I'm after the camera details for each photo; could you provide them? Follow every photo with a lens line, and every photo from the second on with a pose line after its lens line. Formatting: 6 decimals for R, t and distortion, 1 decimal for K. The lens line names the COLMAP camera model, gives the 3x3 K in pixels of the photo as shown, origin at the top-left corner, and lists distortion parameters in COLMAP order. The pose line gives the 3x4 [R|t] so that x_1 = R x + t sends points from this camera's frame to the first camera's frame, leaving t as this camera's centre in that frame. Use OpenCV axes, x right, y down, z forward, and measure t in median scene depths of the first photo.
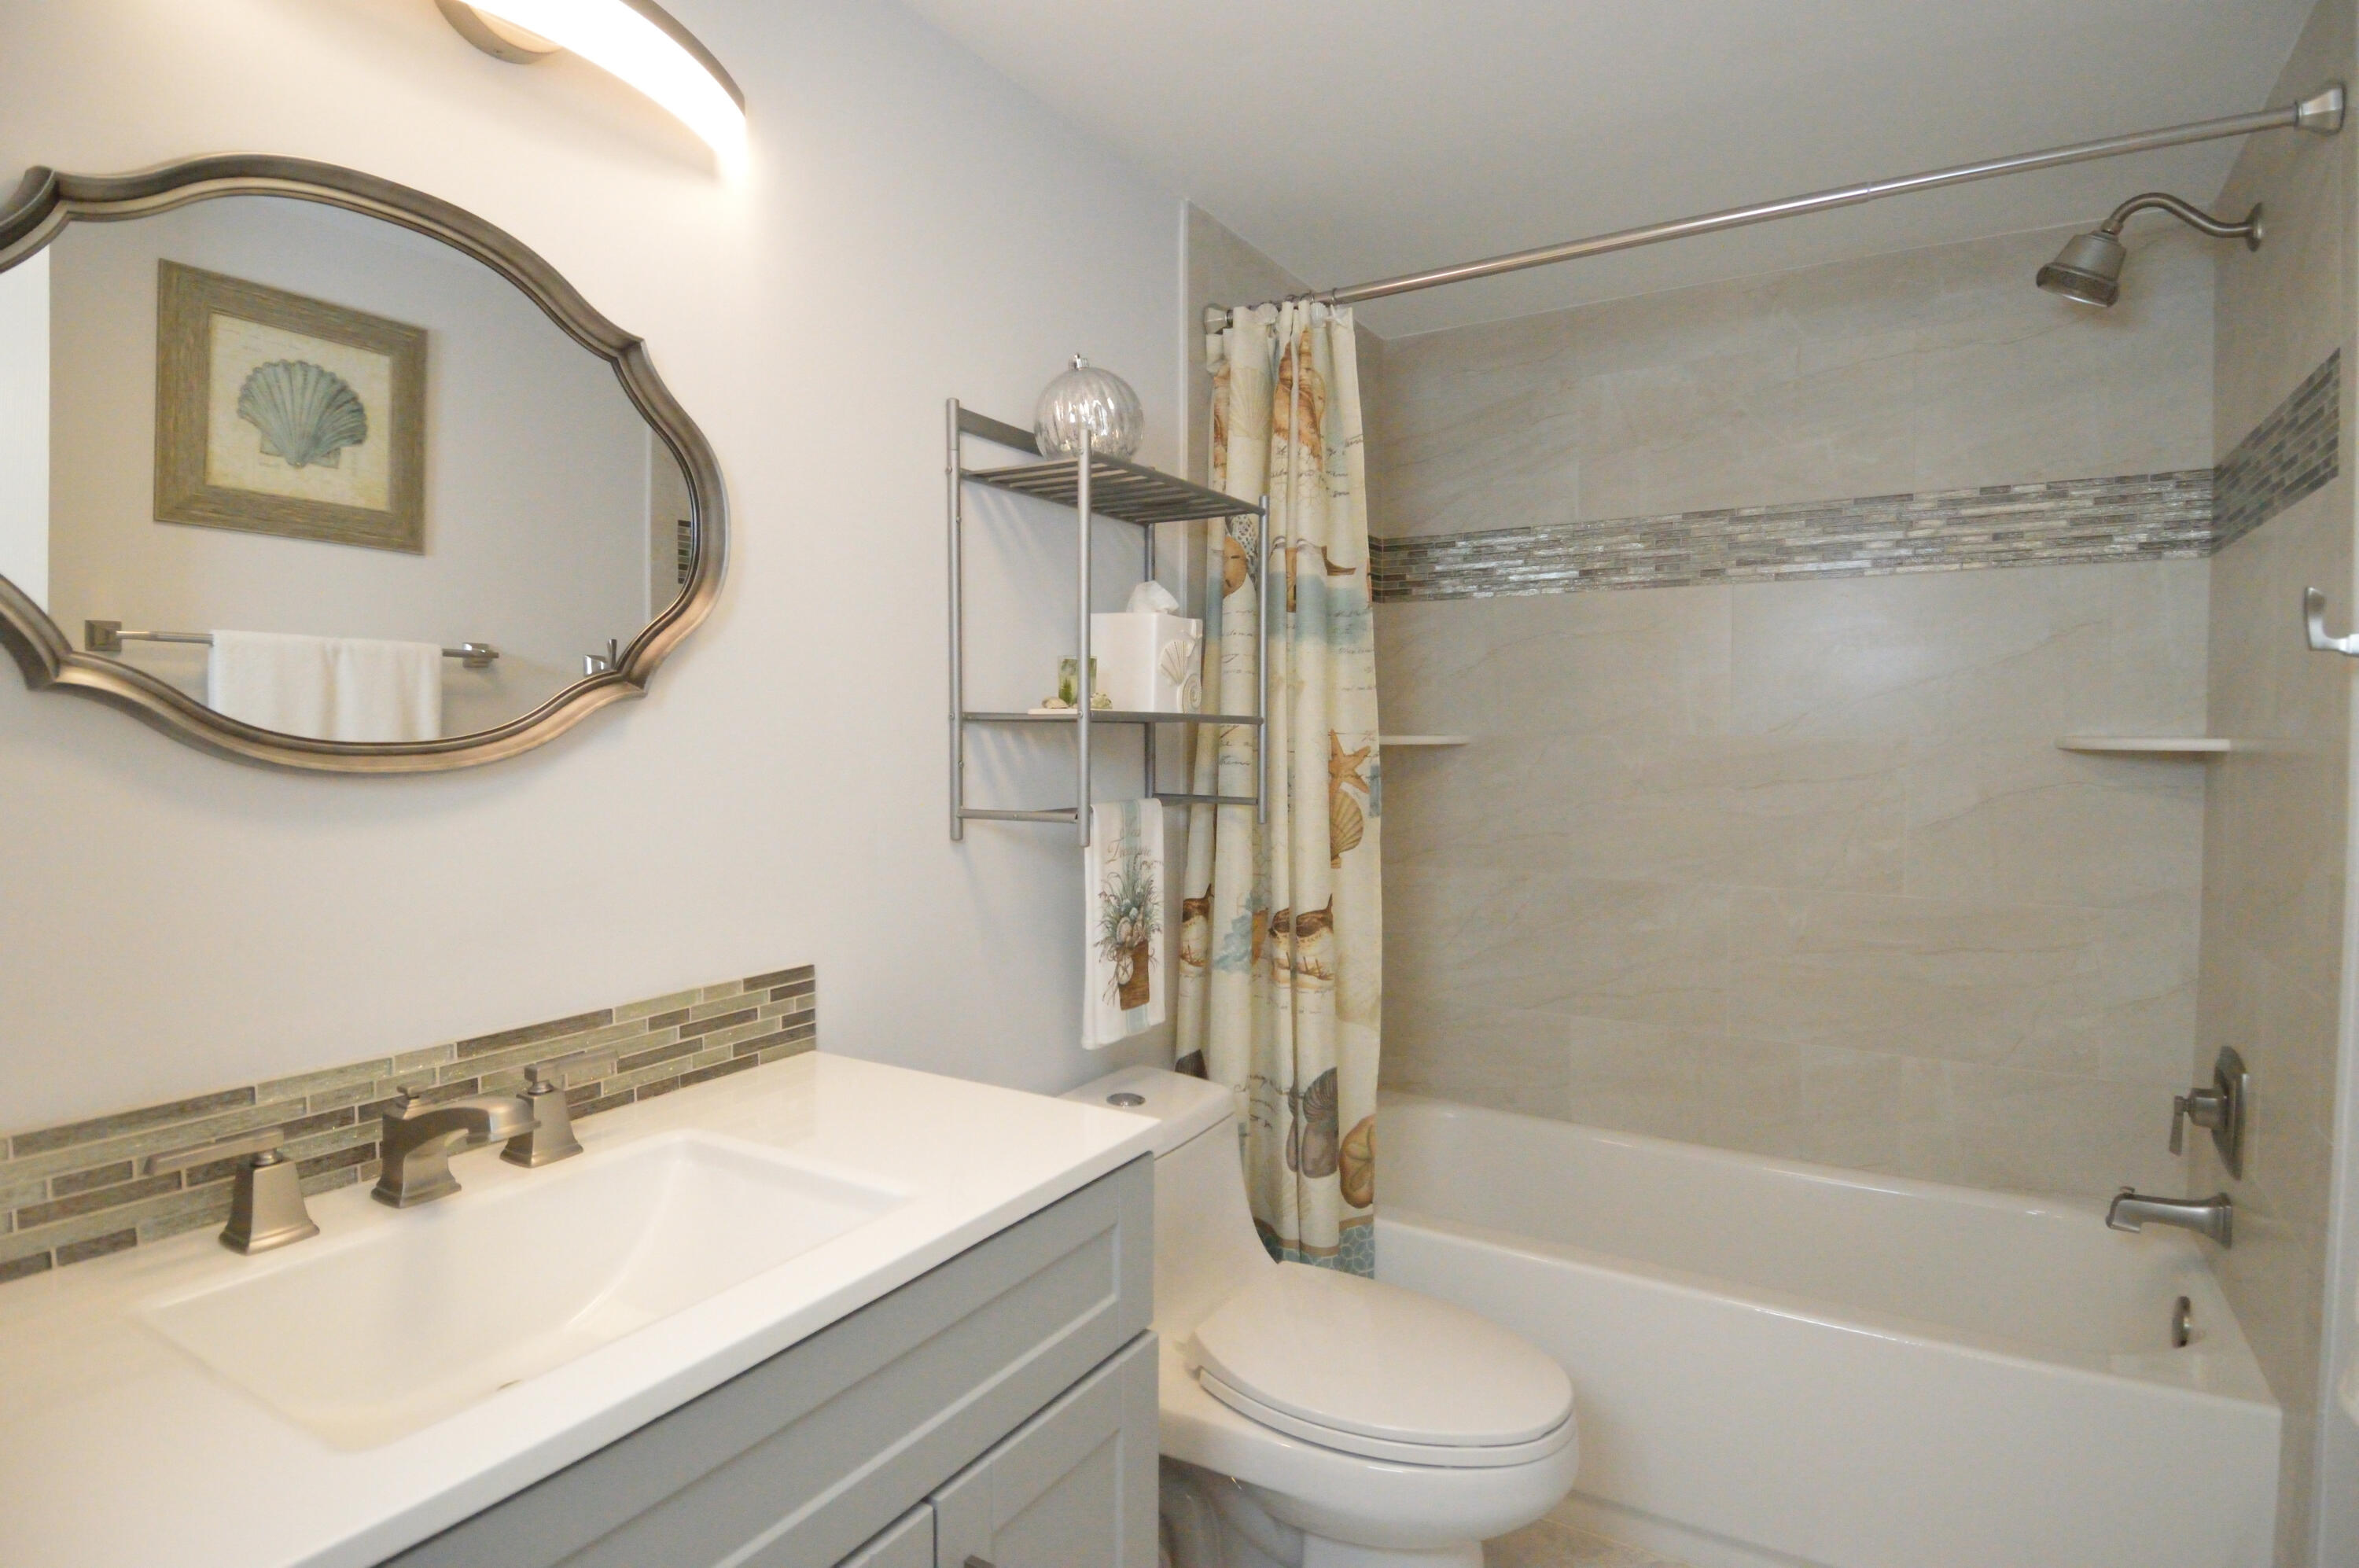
lens RADIAL K [[1237.3, 0, 1185.8], [0, 1237.3, 762.7], [0, 0, 1]] dist [0.045719, -0.050615]
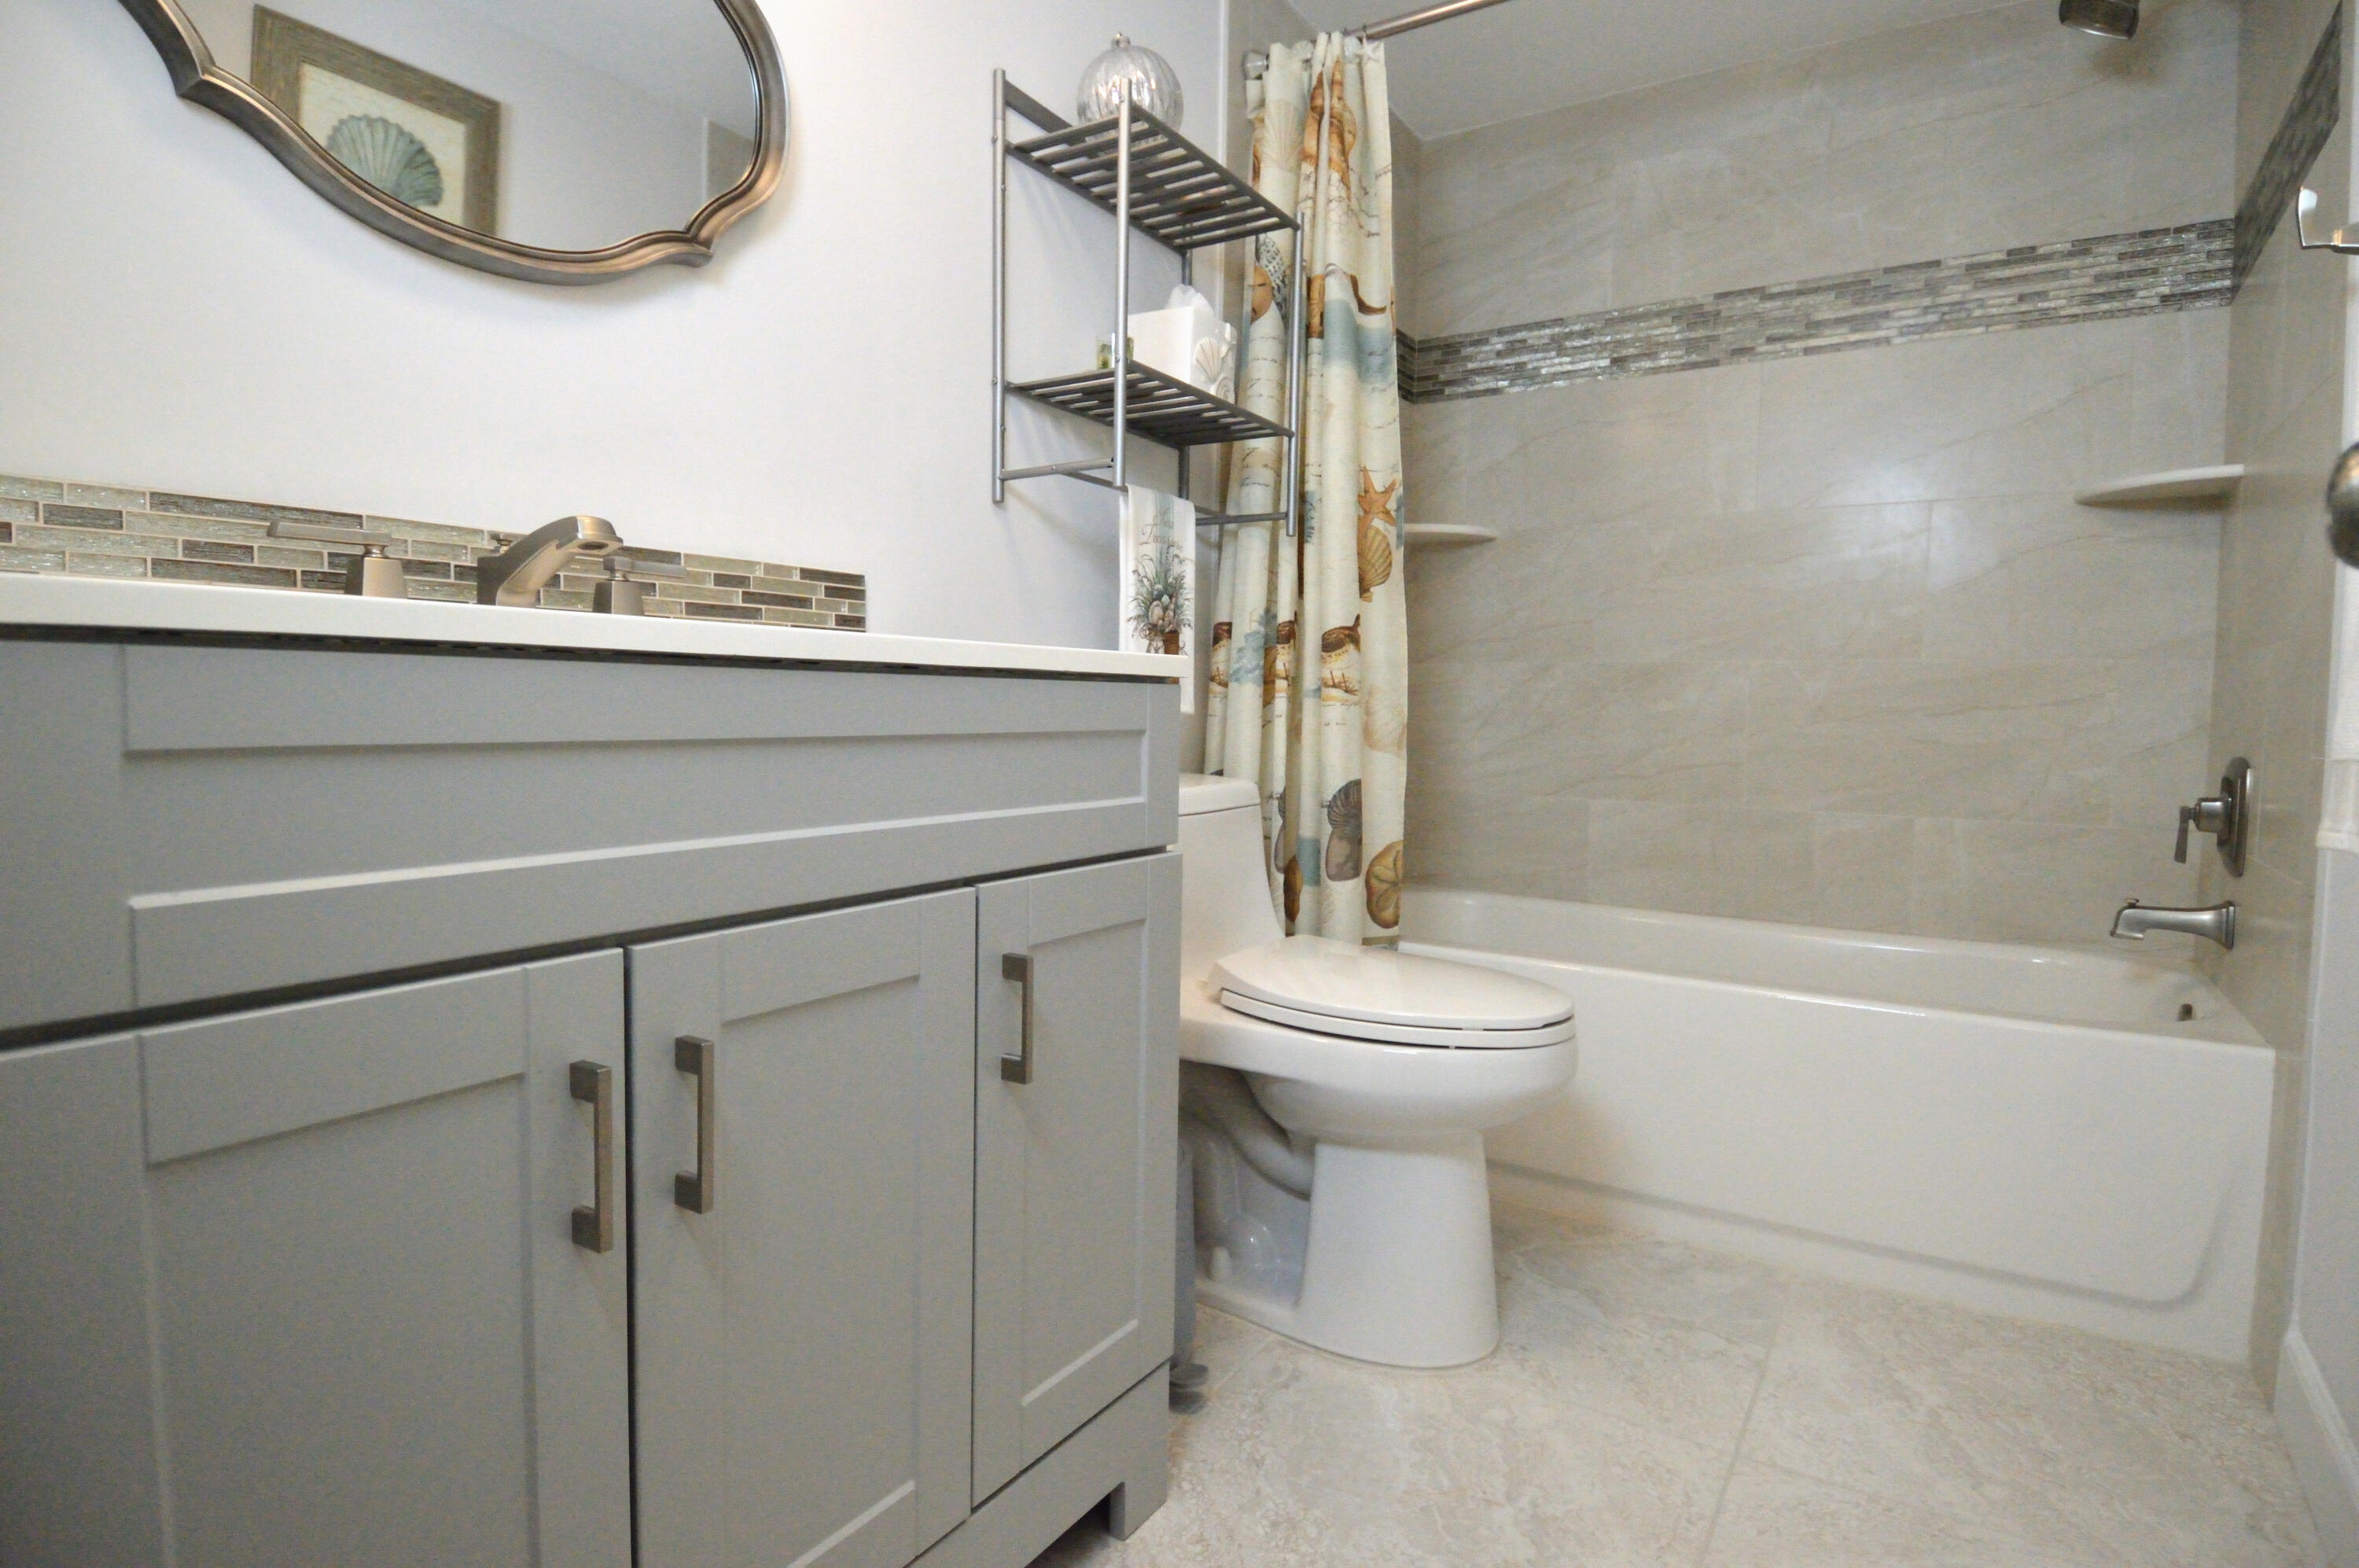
lens RADIAL K [[1237.3, 0, 1189.6], [0, 1237.3, 765.8], [0, 0, 1]] dist [0.045719, -0.050615]
pose [[0.999501, 0.016441, -0.026953, 0.007502], [-0.015985, 0.999727, 0.017038, 0.211409], [0.027226, -0.016599, 0.999491, -0.041511]]
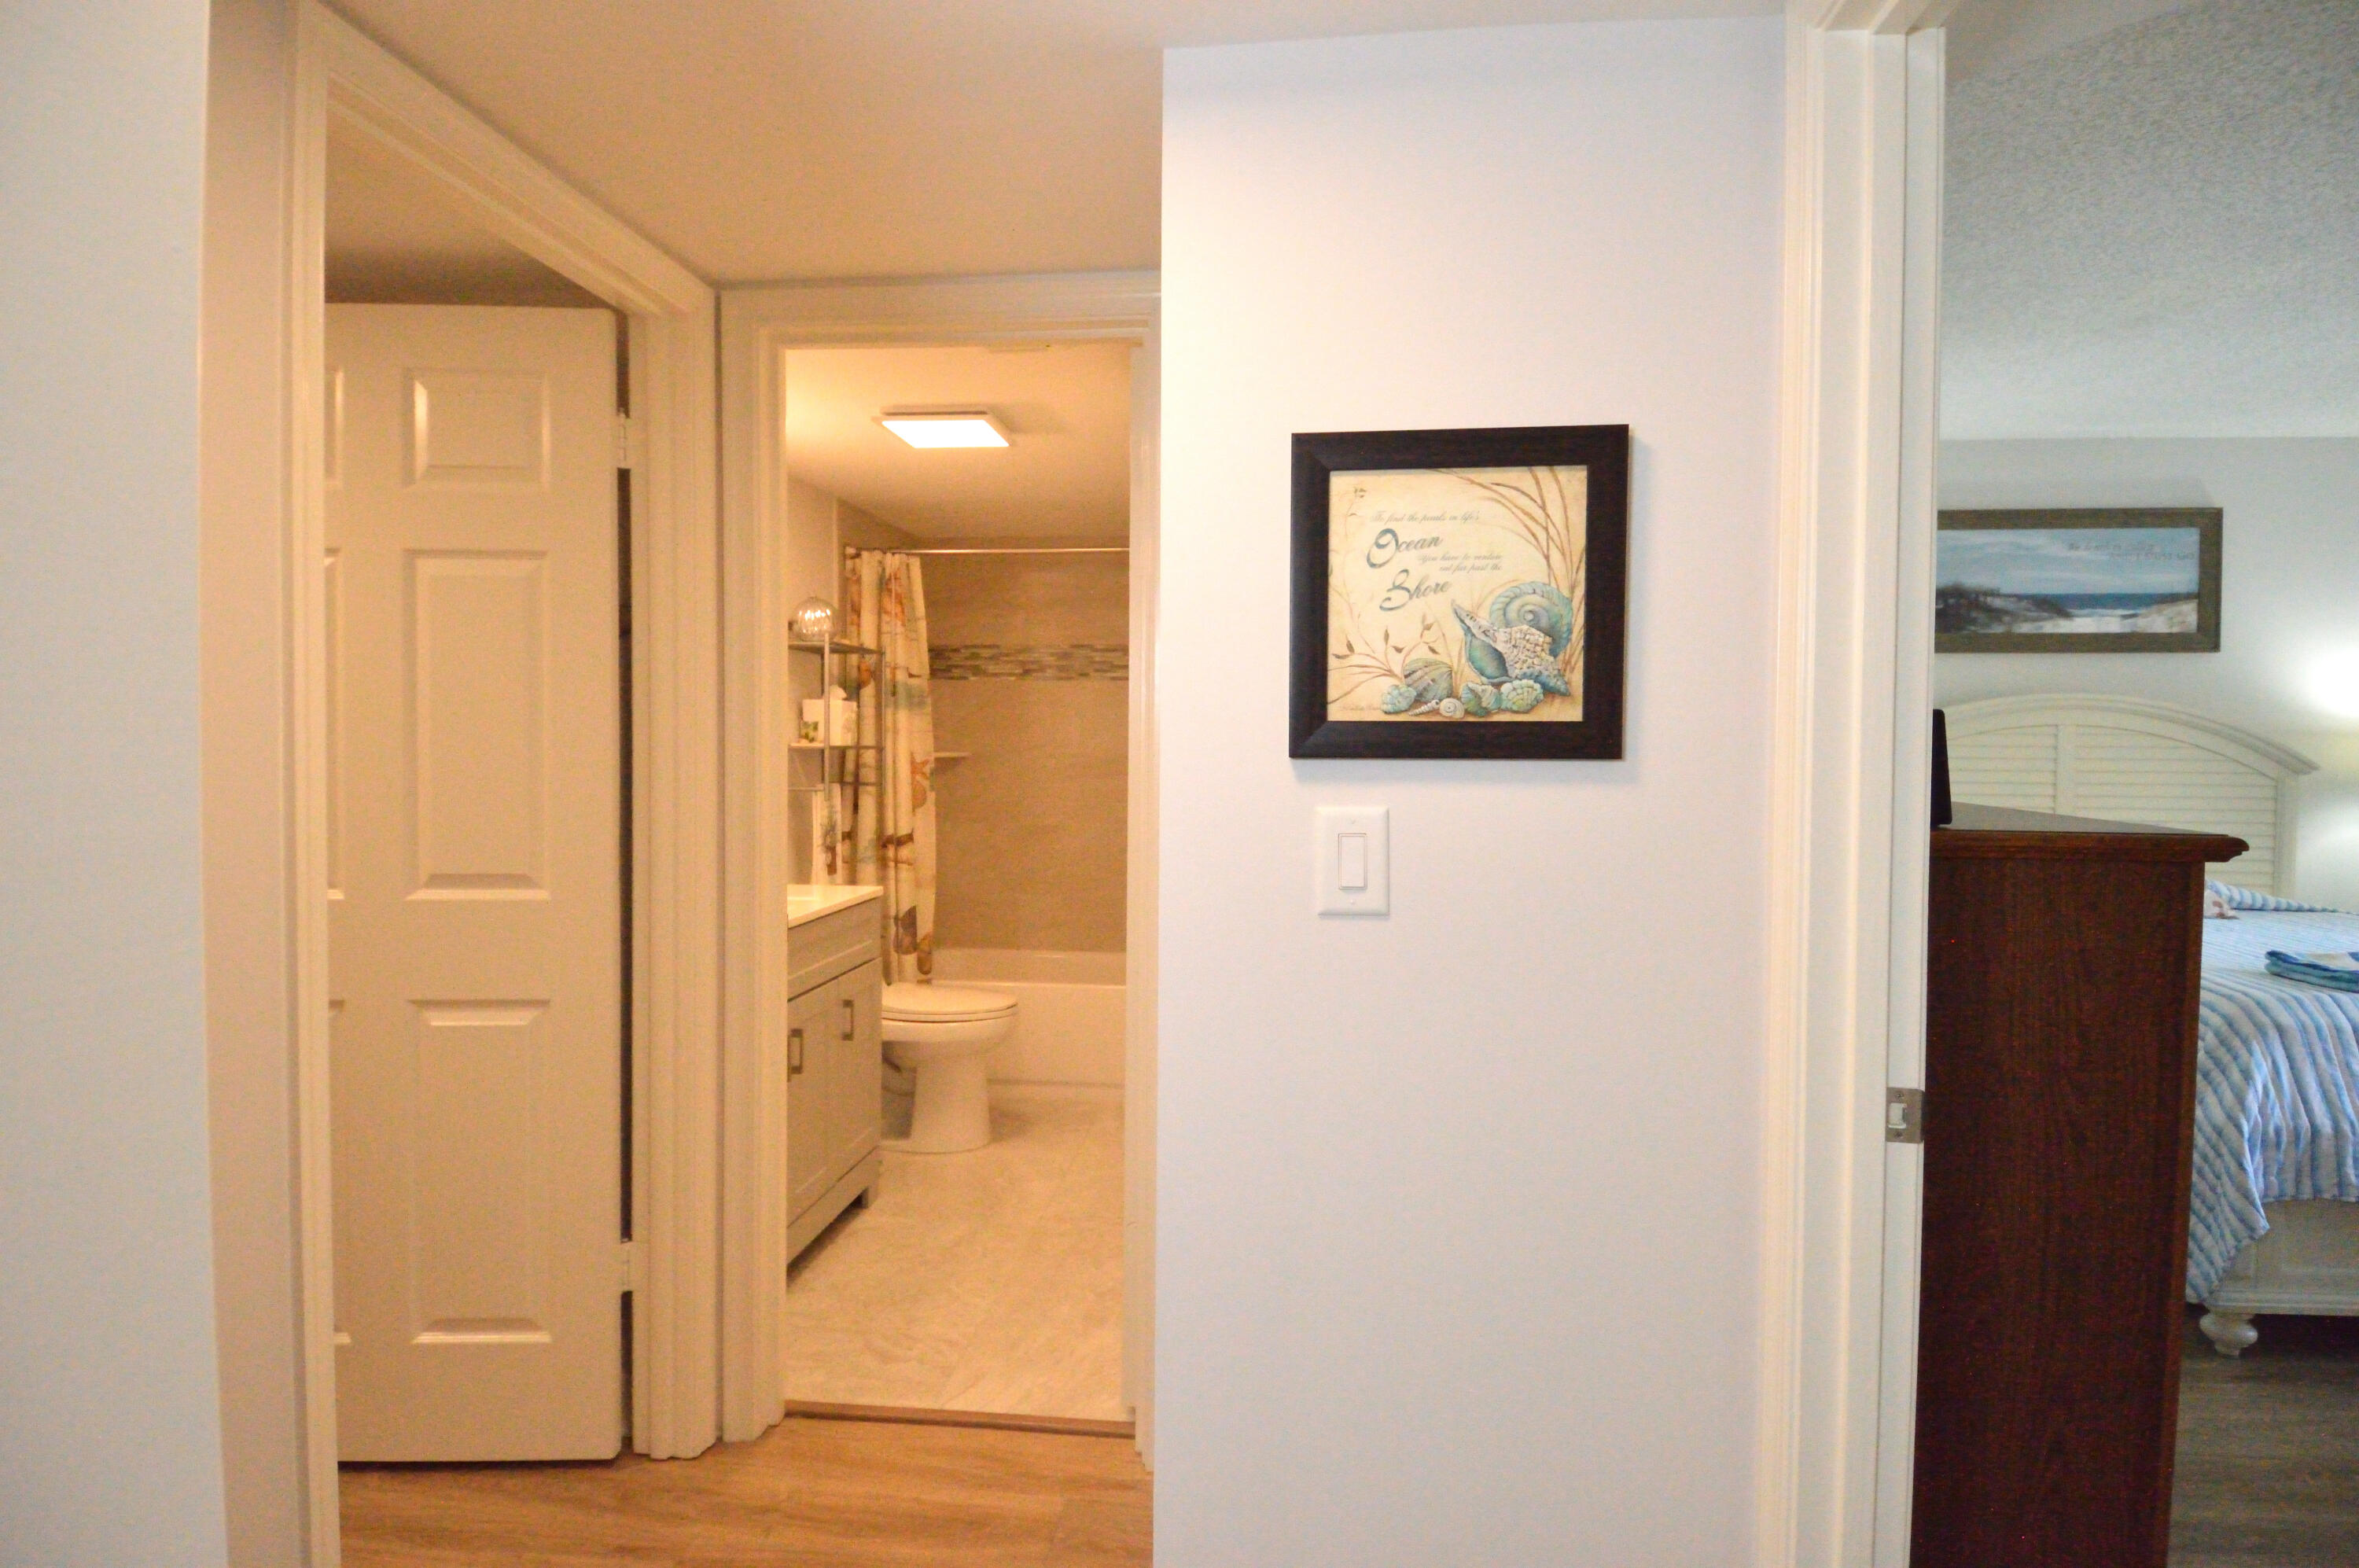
lens RADIAL K [[1255.6, 0, 1187.3], [0, 1255.6, 736.4], [0, 0, 1]] dist [-0.020415, -0.009534]
pose [[0.911185, 0.001648, 0.411994, -0.343790], [0.009356, 0.999651, -0.024690, 0.006195], [-0.411891, 0.026352, 0.910852, -1.185720]]
